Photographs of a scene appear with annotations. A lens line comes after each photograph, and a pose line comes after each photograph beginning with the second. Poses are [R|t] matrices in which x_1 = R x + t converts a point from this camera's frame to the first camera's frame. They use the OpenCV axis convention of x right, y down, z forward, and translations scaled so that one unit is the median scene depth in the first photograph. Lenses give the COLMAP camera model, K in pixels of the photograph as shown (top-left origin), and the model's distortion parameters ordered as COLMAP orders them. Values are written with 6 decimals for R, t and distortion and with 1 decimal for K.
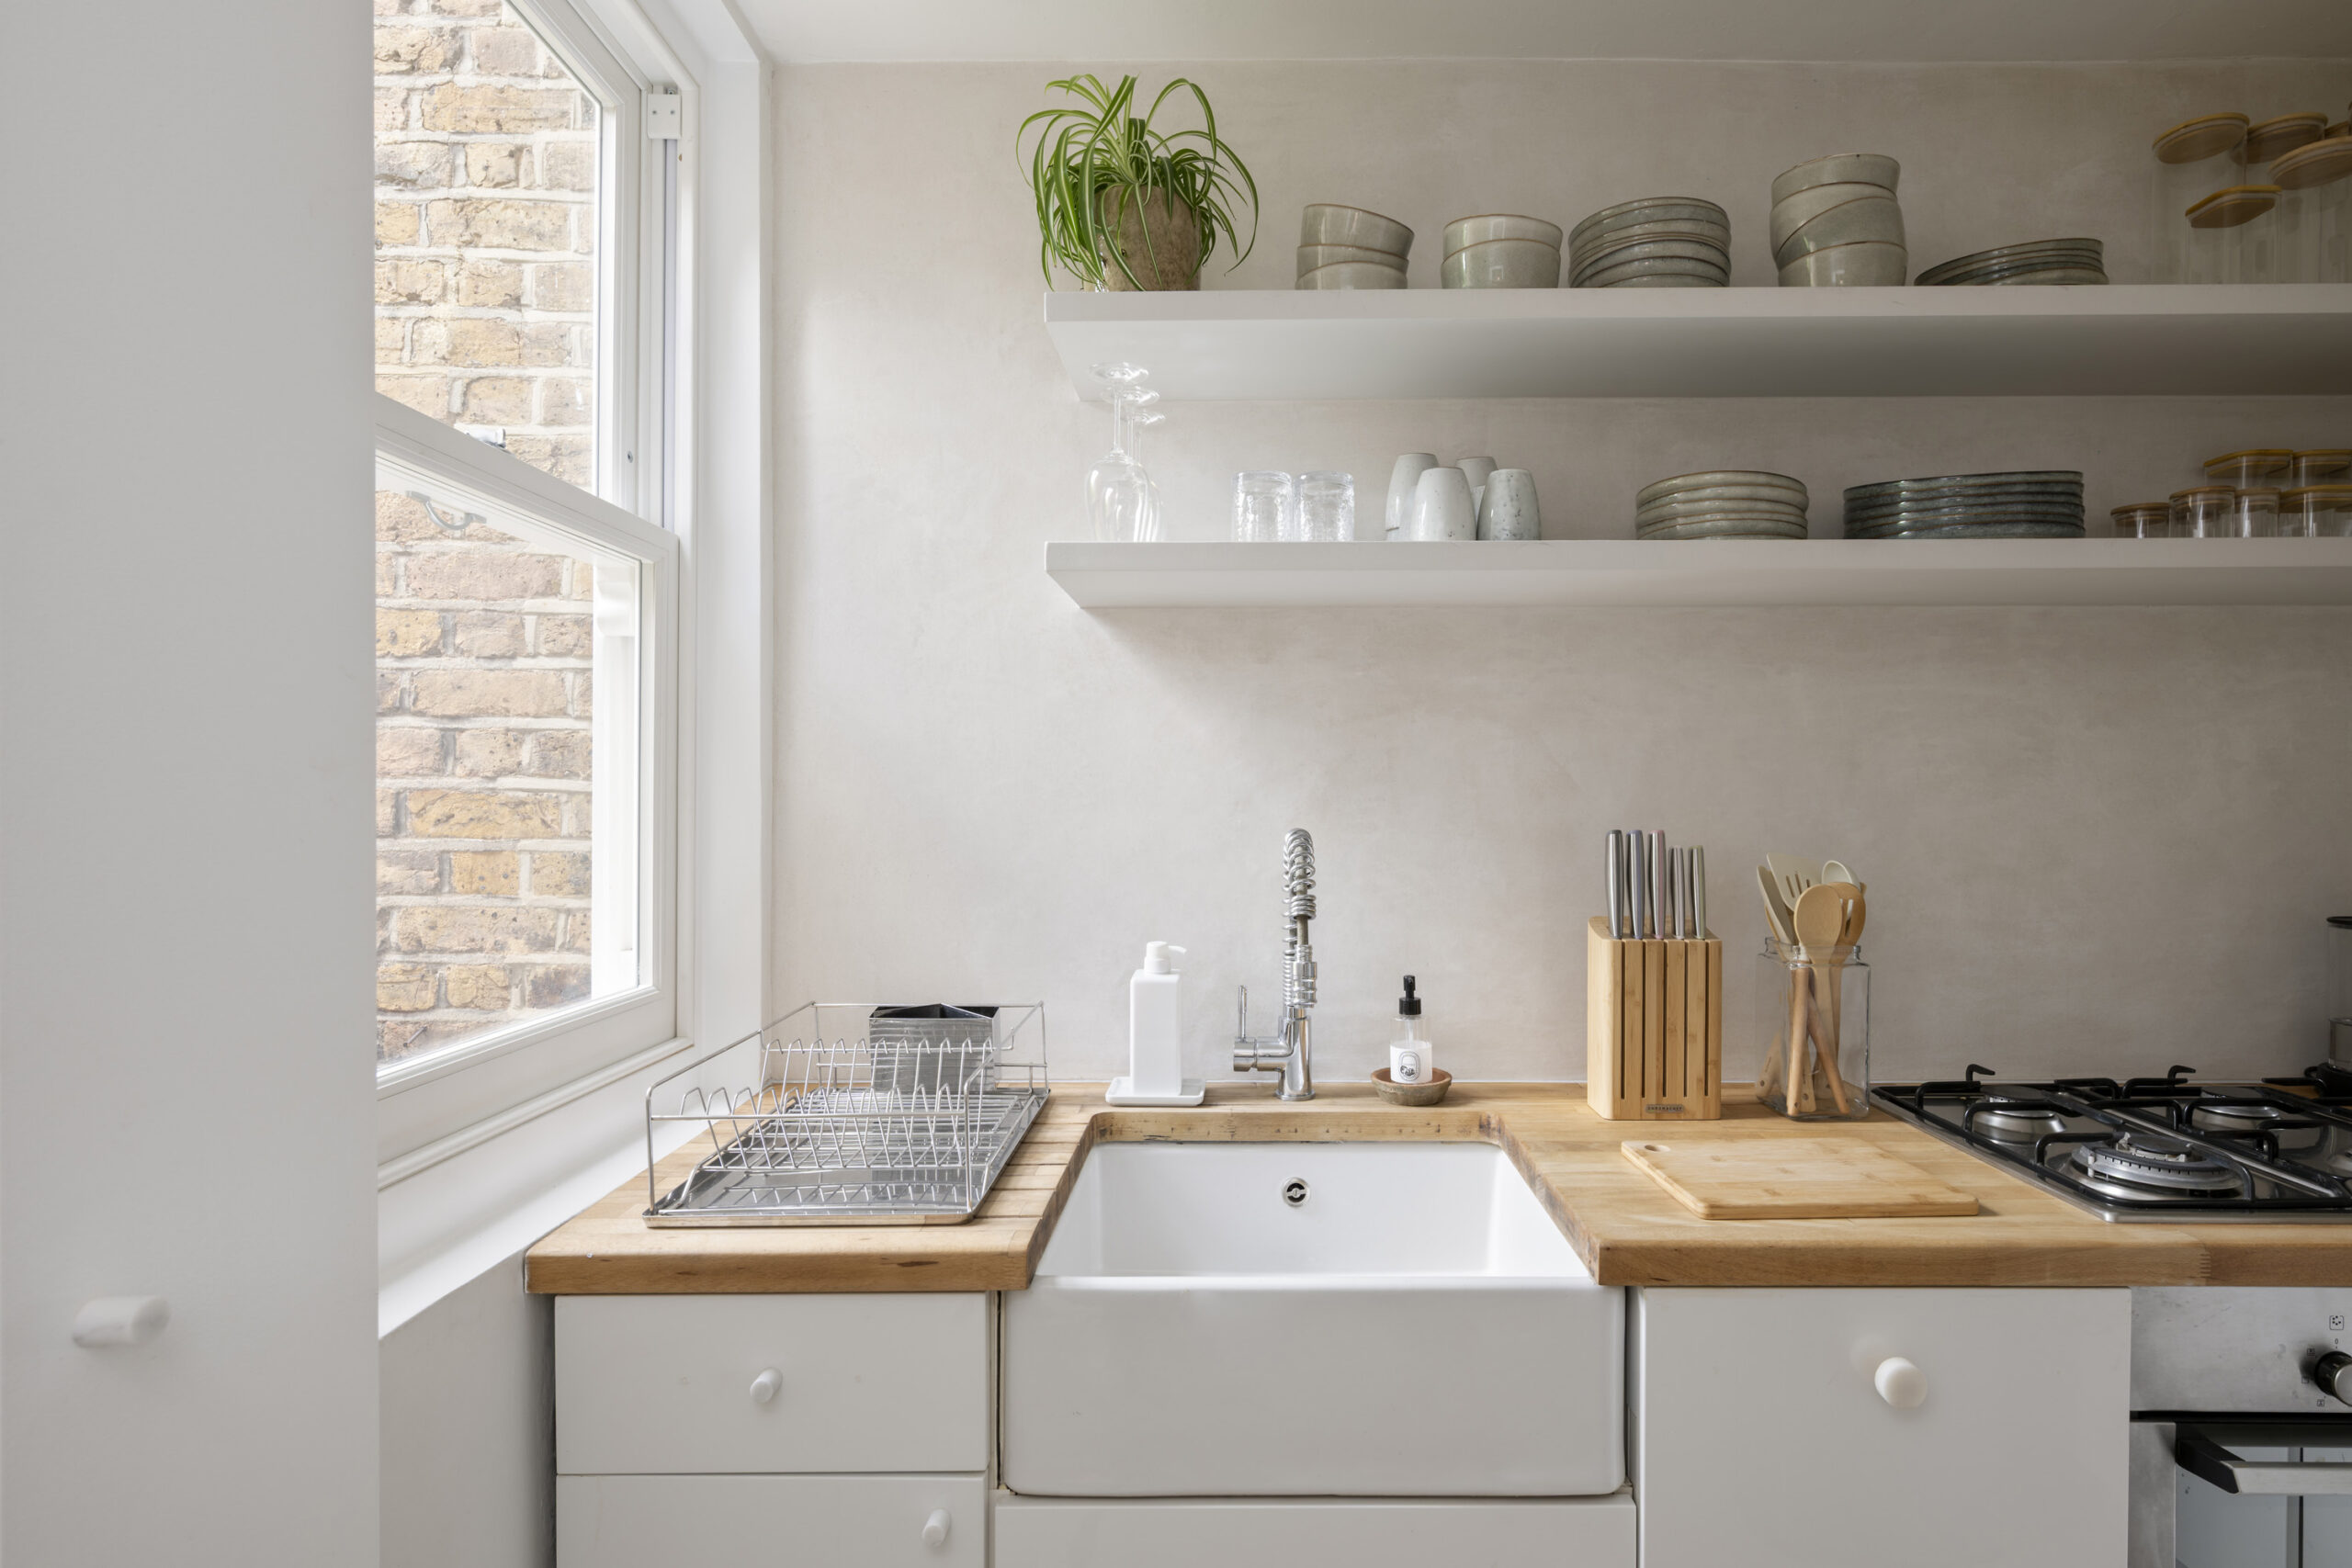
lens RADIAL K [[1254.4, 0, 1274.1], [0, 1254.4, 804.5], [0, 0, 1]] dist [-0.004923, 0.001537]
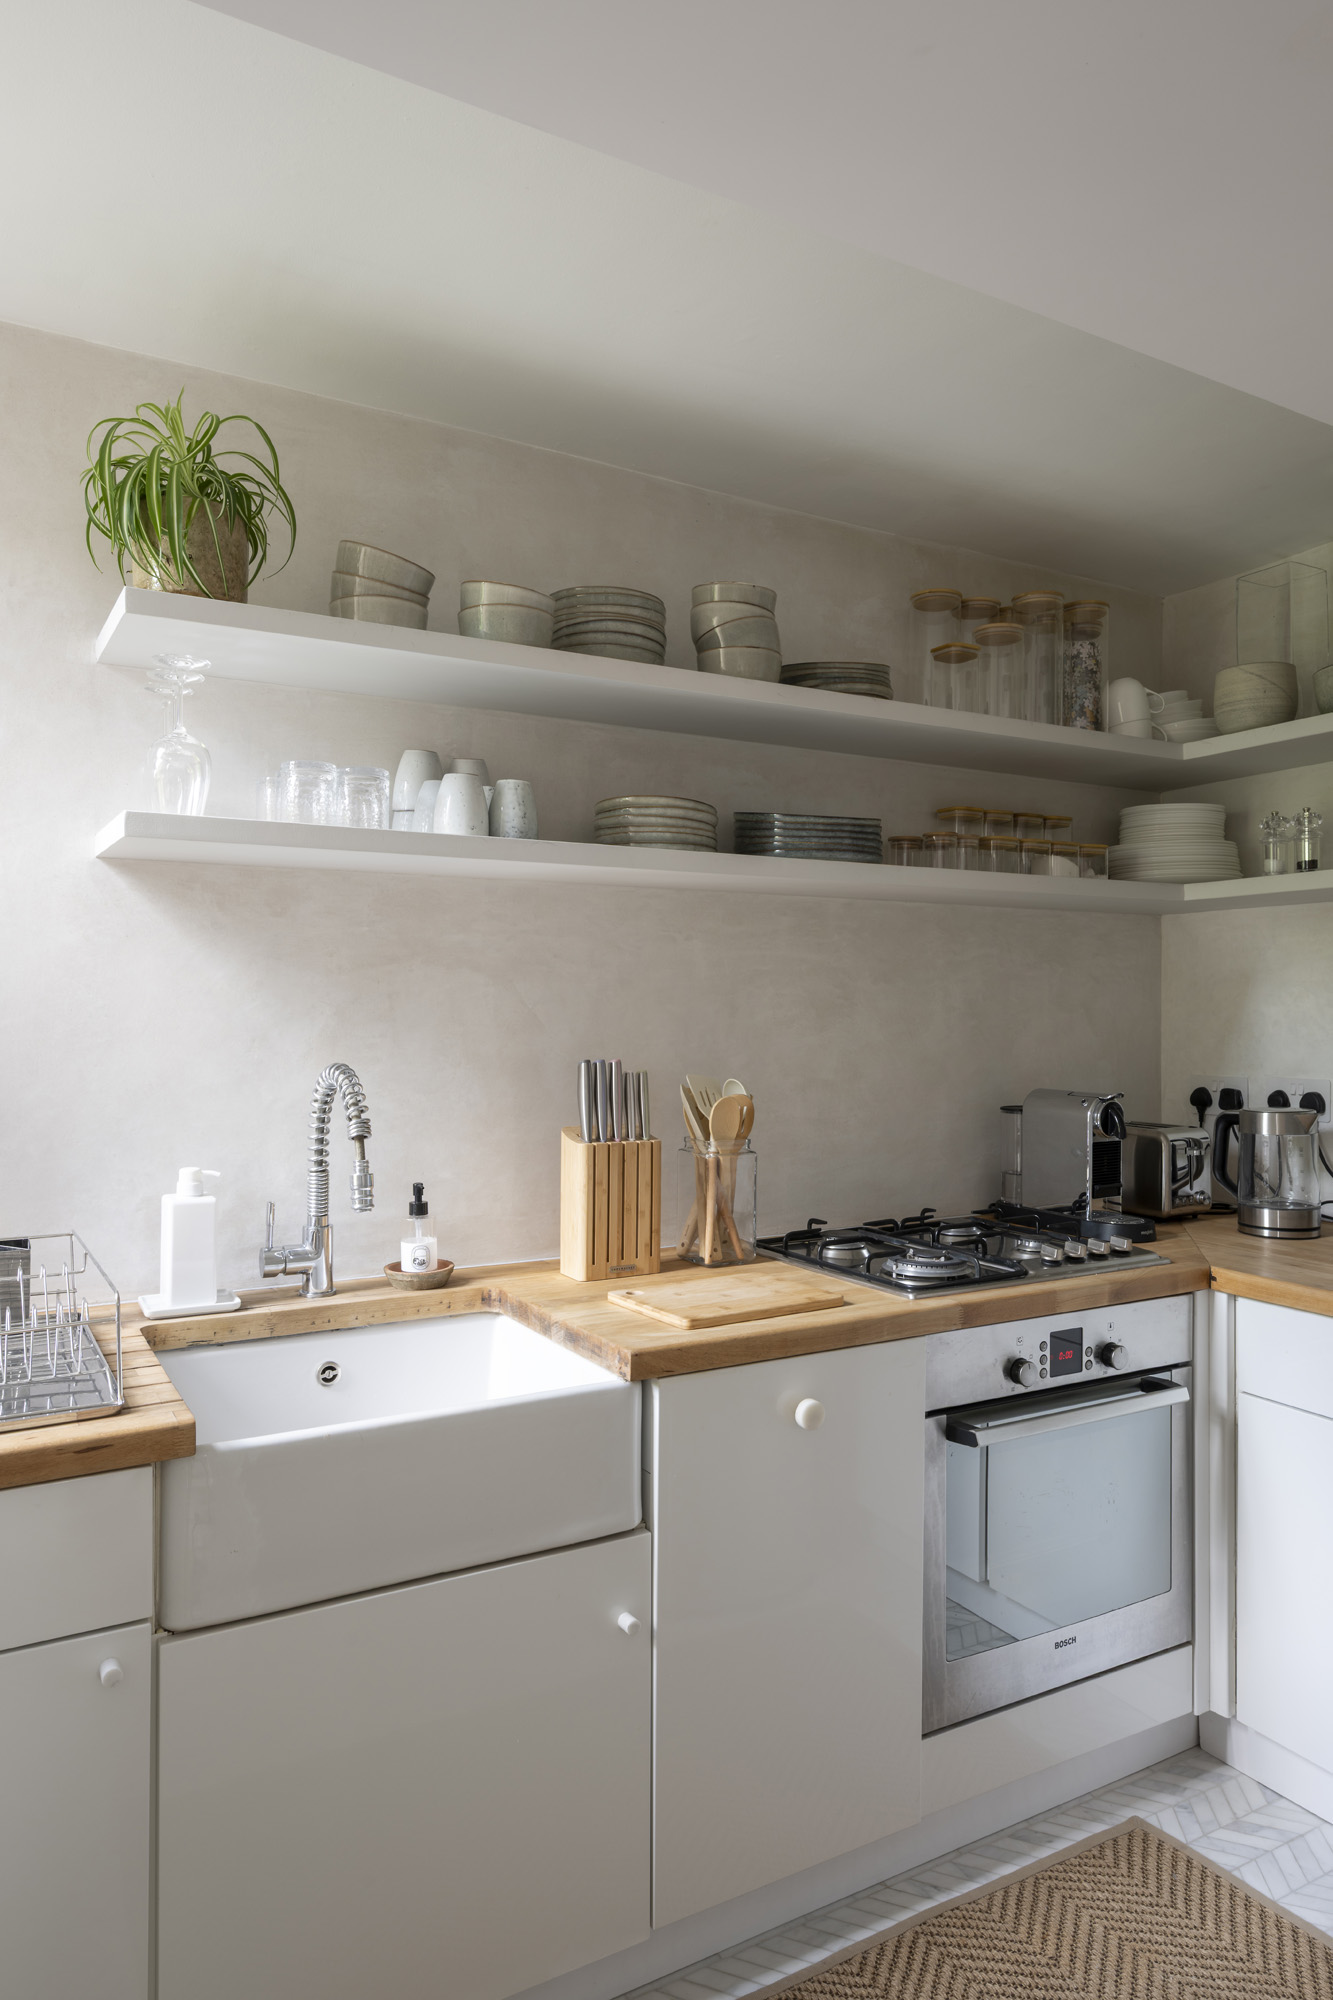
lens RADIAL K [[1292.5, 0, 724.9], [0, 1292.5, 1016.3], [0, 0, 1]] dist [-0.005855, -0.000230]
pose [[0.866895, -0.001742, 0.498488, -0.282172], [0.002720, 0.999996, -0.001236, -0.023743], [-0.498484, 0.002428, 0.866896, -0.247876]]
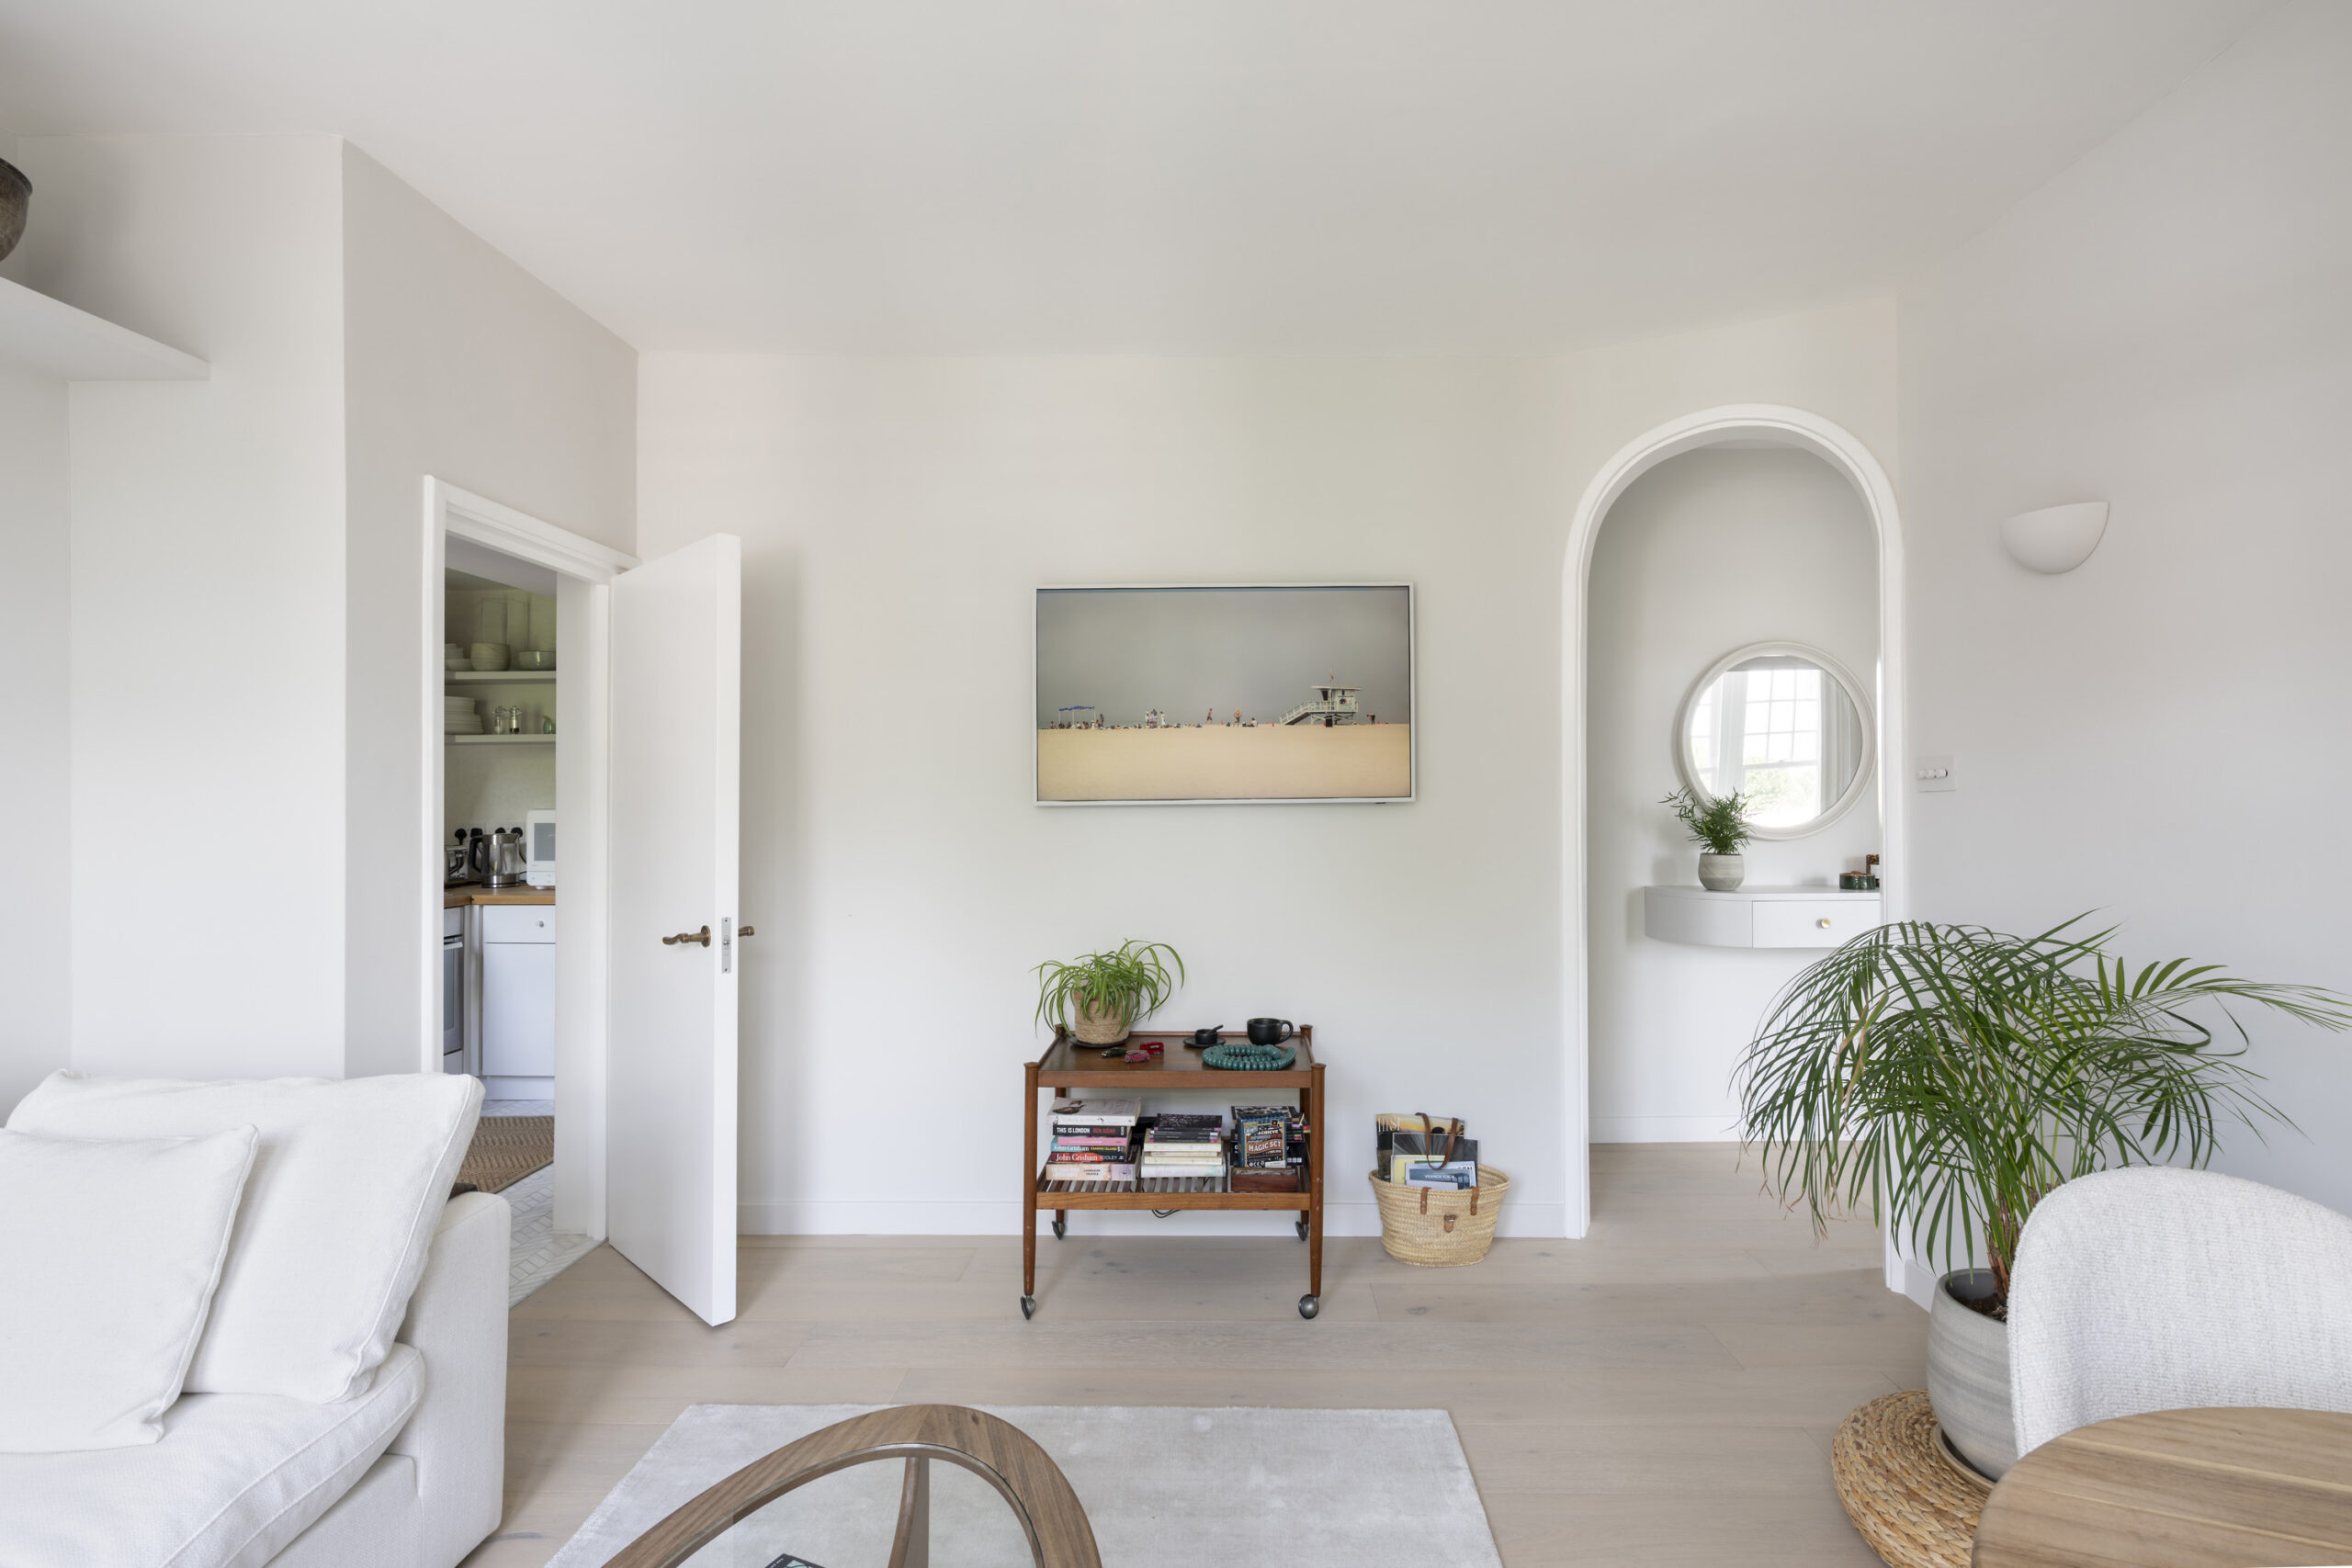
lens RADIAL K [[1066.5, 0, 1181.8], [0, 1066.5, 804.8], [0, 0, 1]] dist [-0.002439, -0.000020]
pose [[0.070610, 0.001653, 0.997503, -2.042630], [-0.000953, 0.999998, -0.001589, 0.012339], [-0.997504, -0.000838, 0.070612, -1.545062]]
